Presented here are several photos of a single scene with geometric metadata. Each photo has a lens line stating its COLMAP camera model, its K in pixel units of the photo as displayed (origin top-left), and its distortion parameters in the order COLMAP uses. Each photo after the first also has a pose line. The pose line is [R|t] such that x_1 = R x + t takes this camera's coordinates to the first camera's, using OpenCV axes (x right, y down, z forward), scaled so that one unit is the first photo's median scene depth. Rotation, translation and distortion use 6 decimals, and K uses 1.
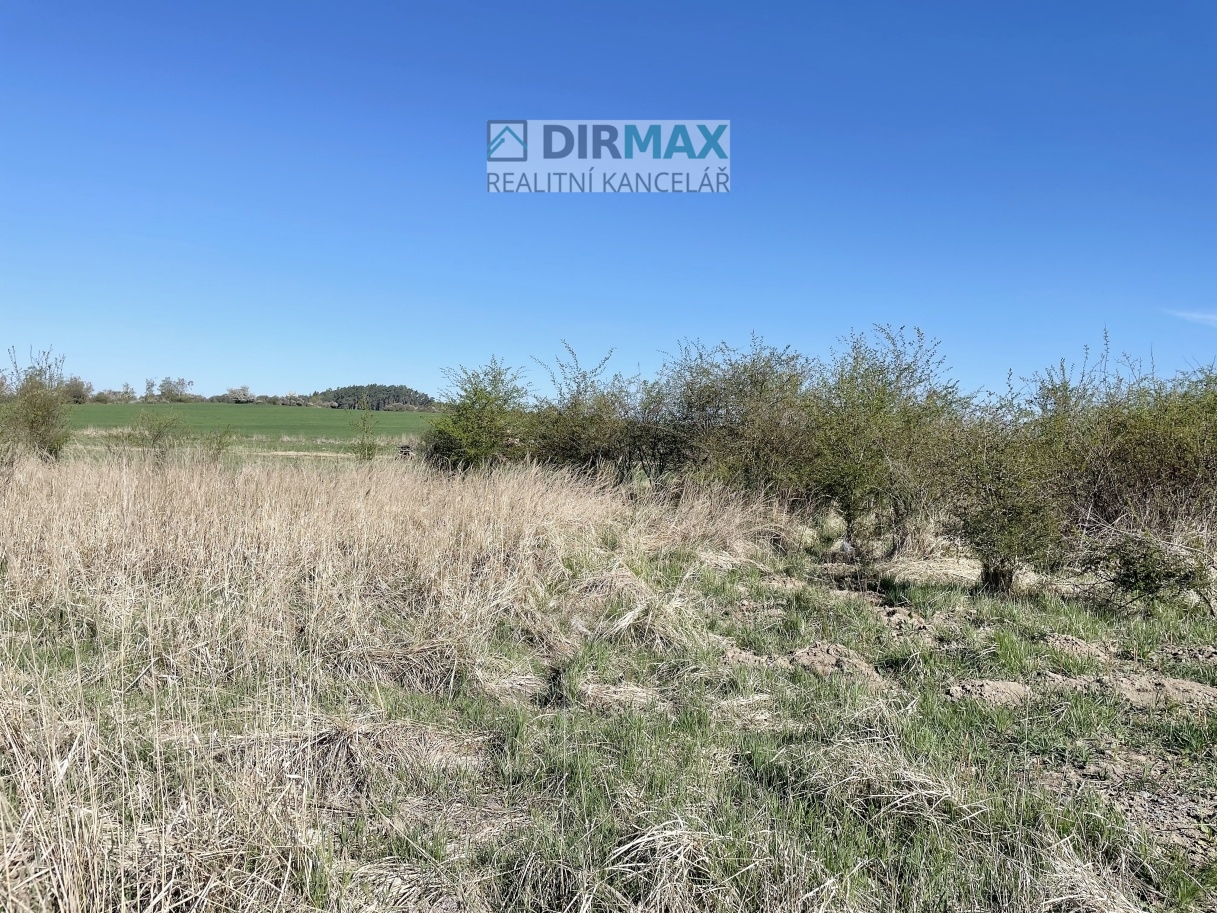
lens RADIAL K [[904.3, 0, 614.5], [0, 904.3, 456.0], [0, 0, 1]] dist [0.096333, -0.145986]
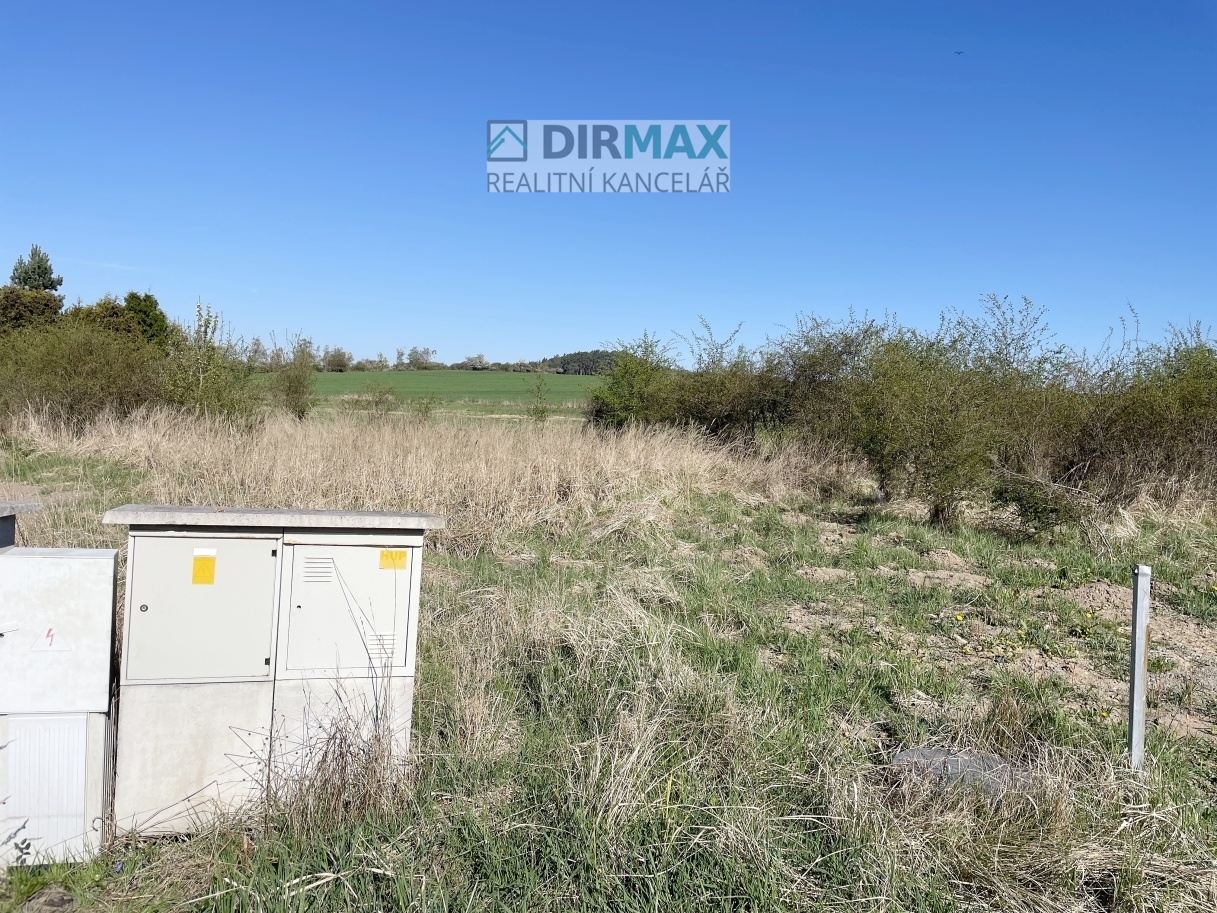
lens RADIAL K [[904.3, 0, 614.5], [0, 904.3, 456.0], [0, 0, 1]] dist [0.096333, -0.145986]
pose [[0.971207, 0.012970, -0.237882, 0.101014], [-0.003449, 0.999178, 0.040396, 0.001499], [0.238211, -0.038412, 0.970454, -0.117730]]
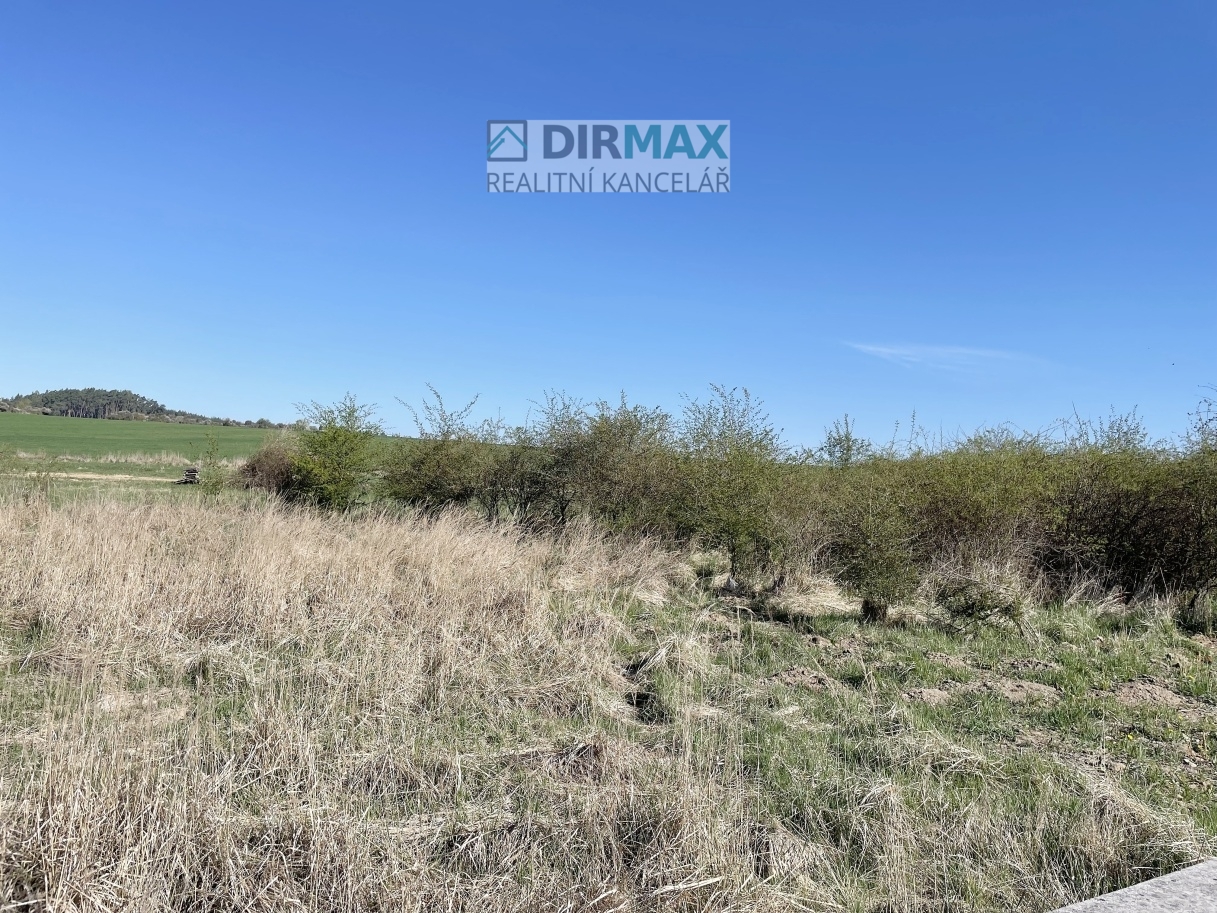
lens RADIAL K [[904.3, 0, 614.5], [0, 904.3, 456.0], [0, 0, 1]] dist [0.096333, -0.145986]
pose [[0.965523, 0.015806, 0.259838, -0.109602], [-0.011106, 0.999747, -0.019548, -0.022857], [-0.260081, 0.015988, 0.965454, -0.072020]]
